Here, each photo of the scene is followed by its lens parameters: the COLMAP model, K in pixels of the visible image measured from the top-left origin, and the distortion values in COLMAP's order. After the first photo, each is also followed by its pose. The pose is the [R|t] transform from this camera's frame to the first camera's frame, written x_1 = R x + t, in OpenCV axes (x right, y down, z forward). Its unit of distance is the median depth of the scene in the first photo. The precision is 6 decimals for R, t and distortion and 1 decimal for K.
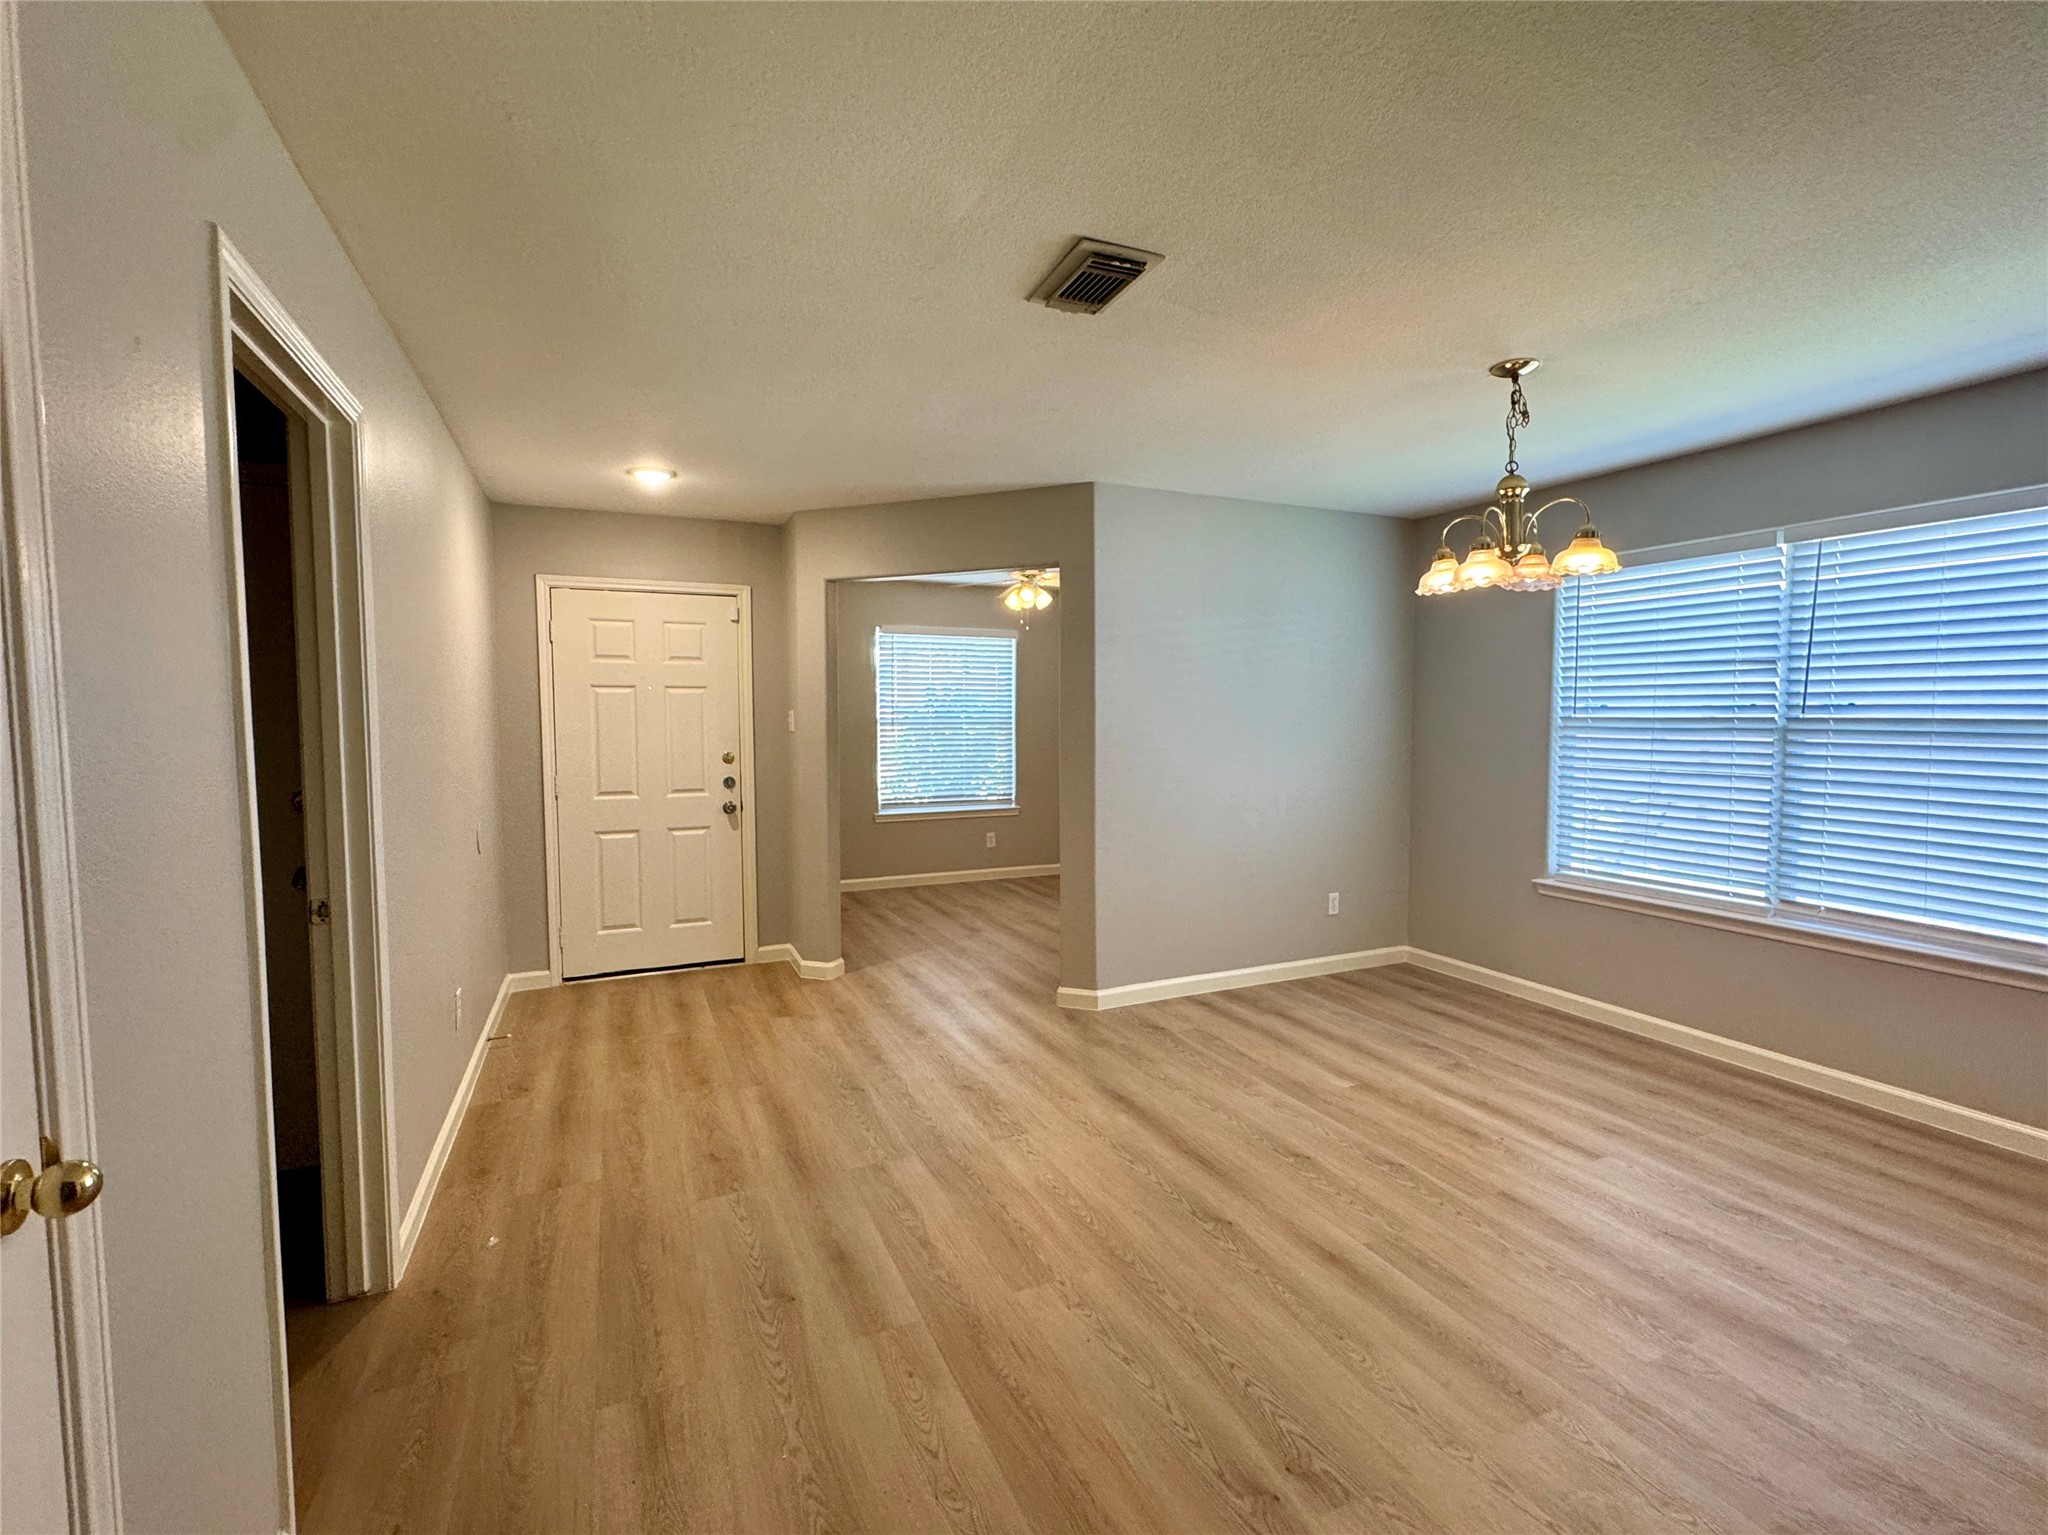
lens RADIAL K [[912.5, 0, 1022.7], [0, 912.5, 767.6], [0, 0, 1]] dist [-0.000824, -0.000051]
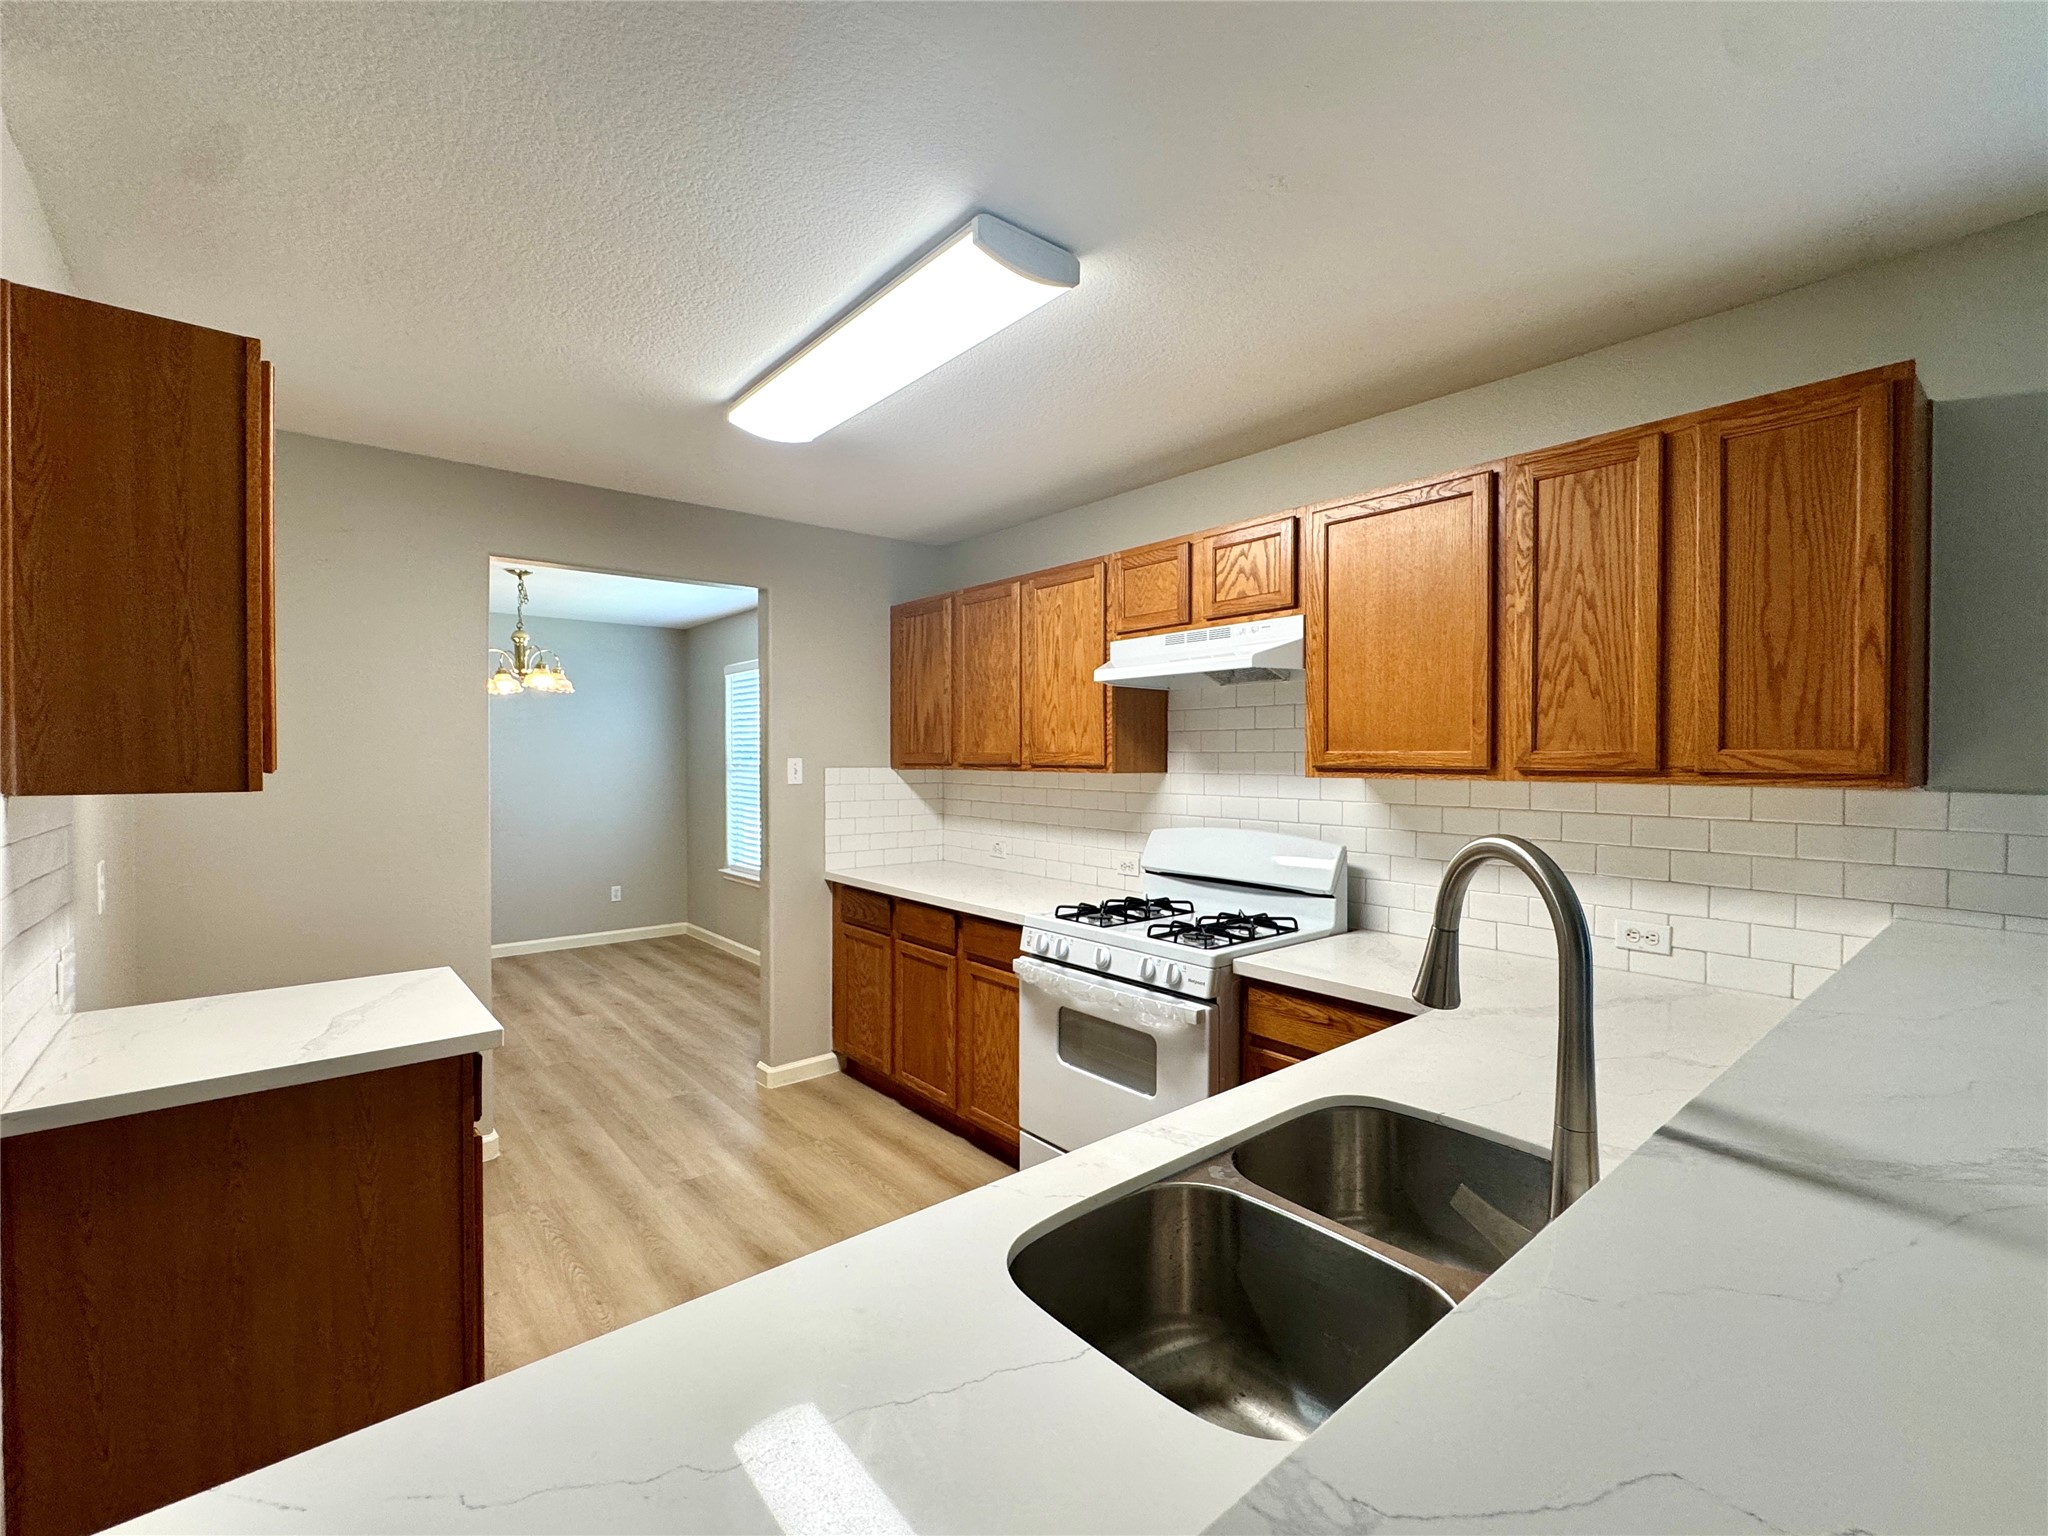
lens RADIAL K [[894.4, 0, 1020.6], [0, 894.4, 768.3], [0, 0, 1]] dist [-0.001051, 0.000448]
pose [[0.962396, -0.000229, 0.271649, 0.721480], [0.013135, 0.998869, -0.045692, 0.031447], [-0.271332, 0.047542, 0.961311, -0.670869]]
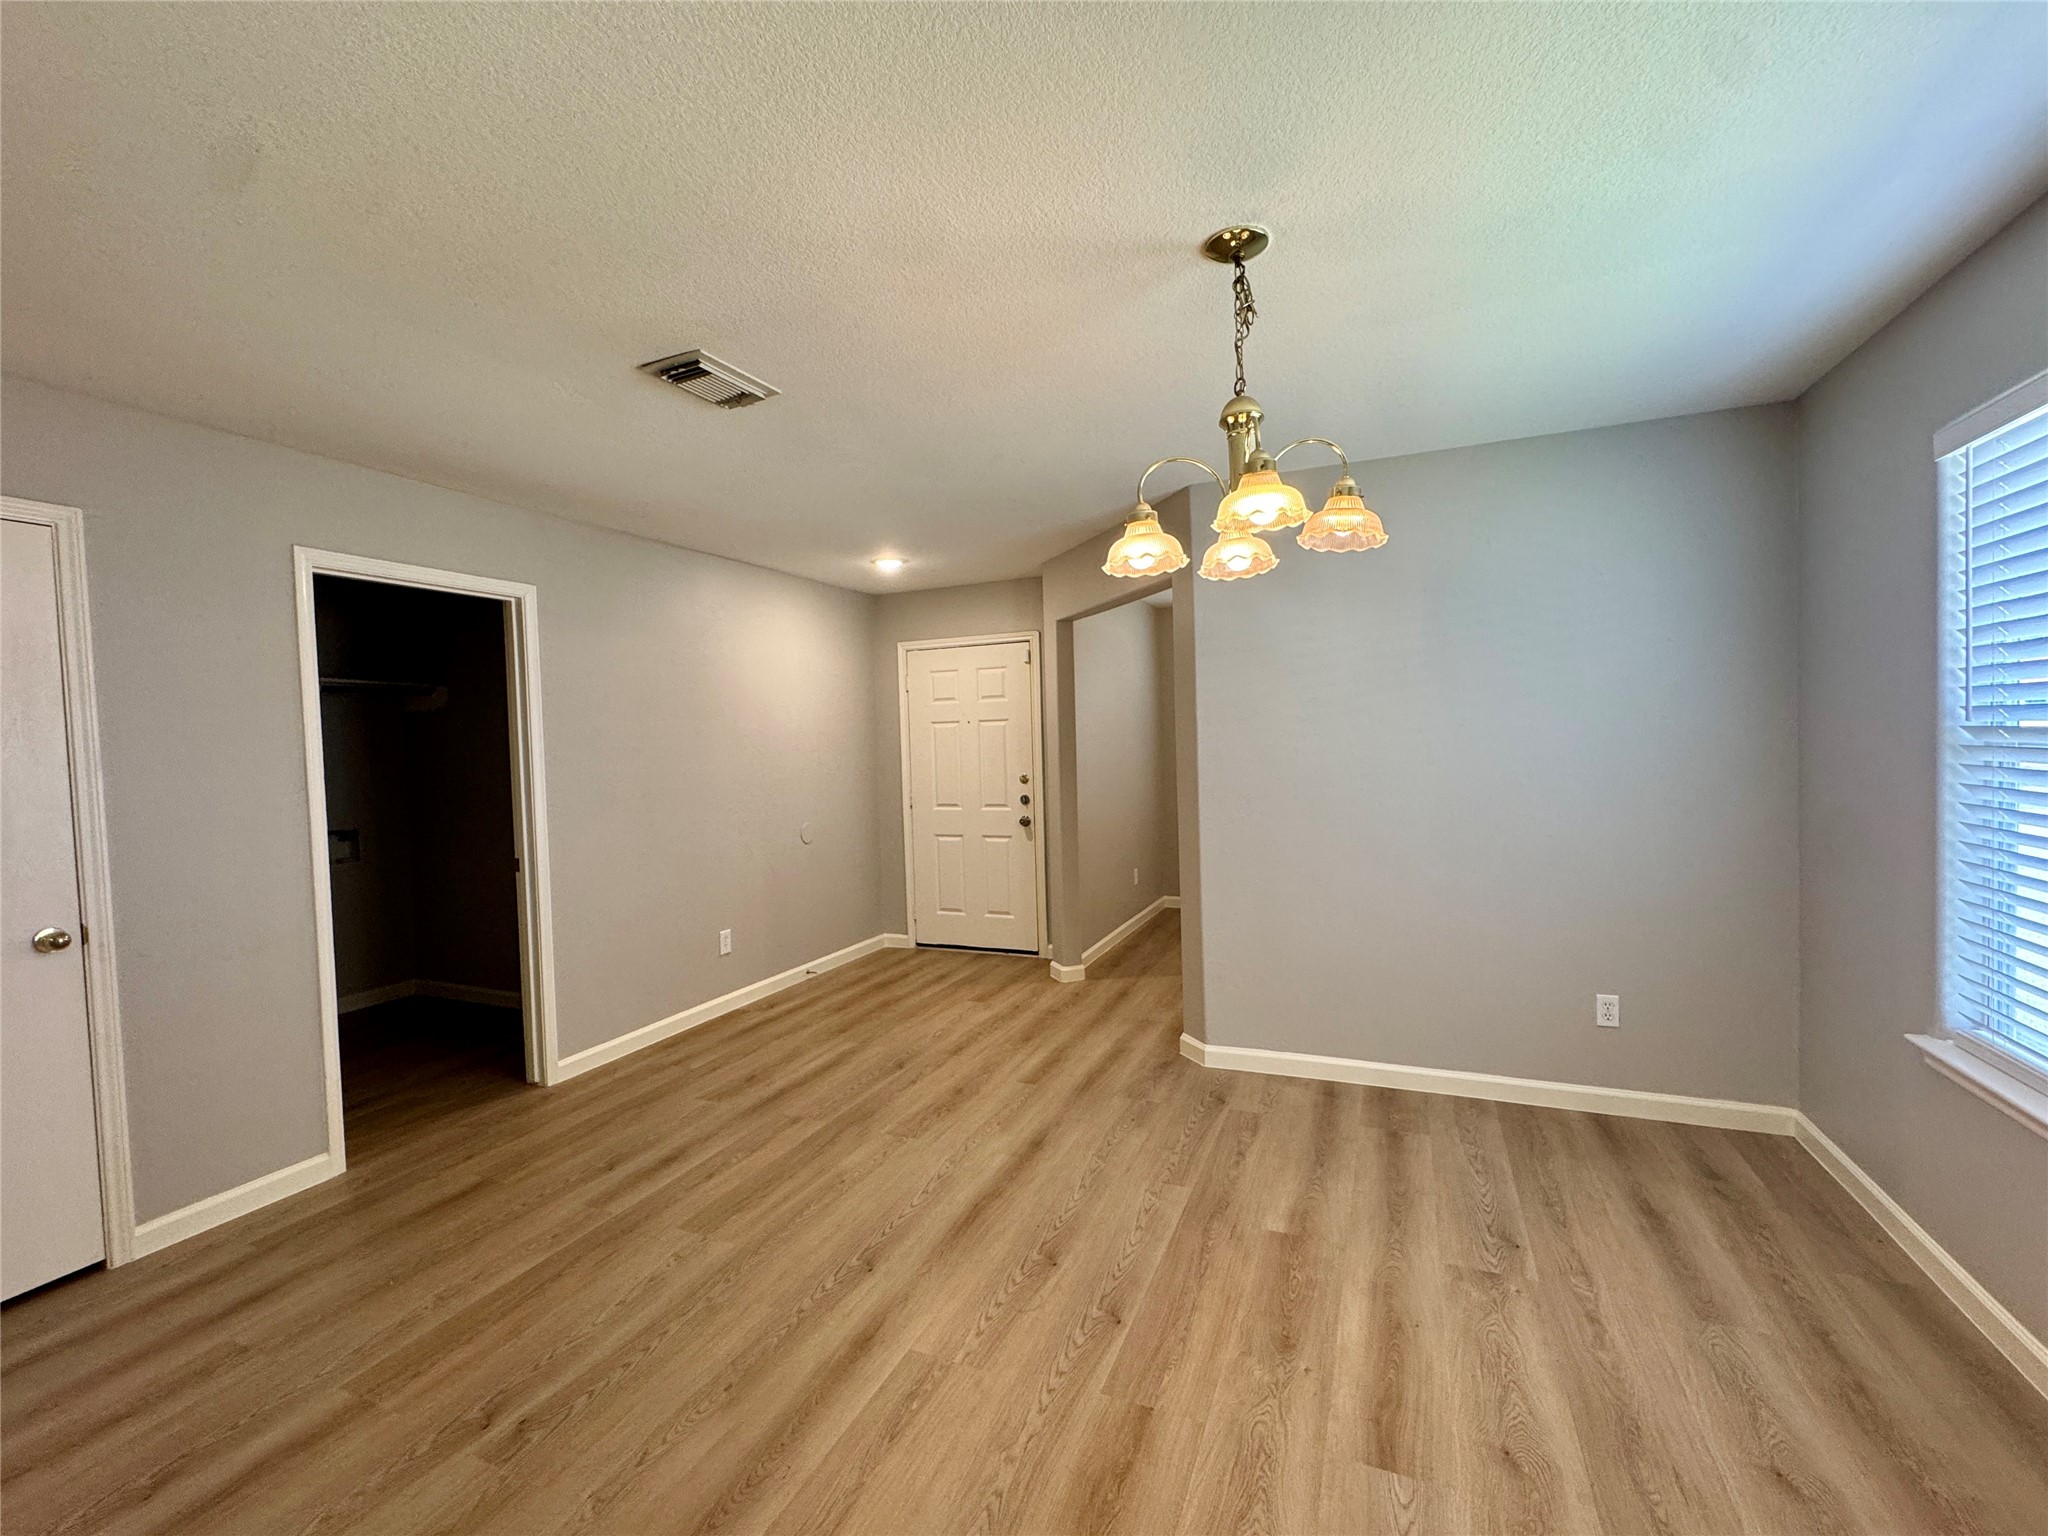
lens RADIAL K [[872.8, 0, 1021.5], [0, 872.8, 767.9], [0, 0, 1]] dist [-0.002034, 0.000612]
pose [[0.672075, 0.005722, -0.740461, 0.662216], [-0.015594, 0.999858, -0.006427, -0.022733], [0.740319, 0.015866, 0.672068, 0.312695]]
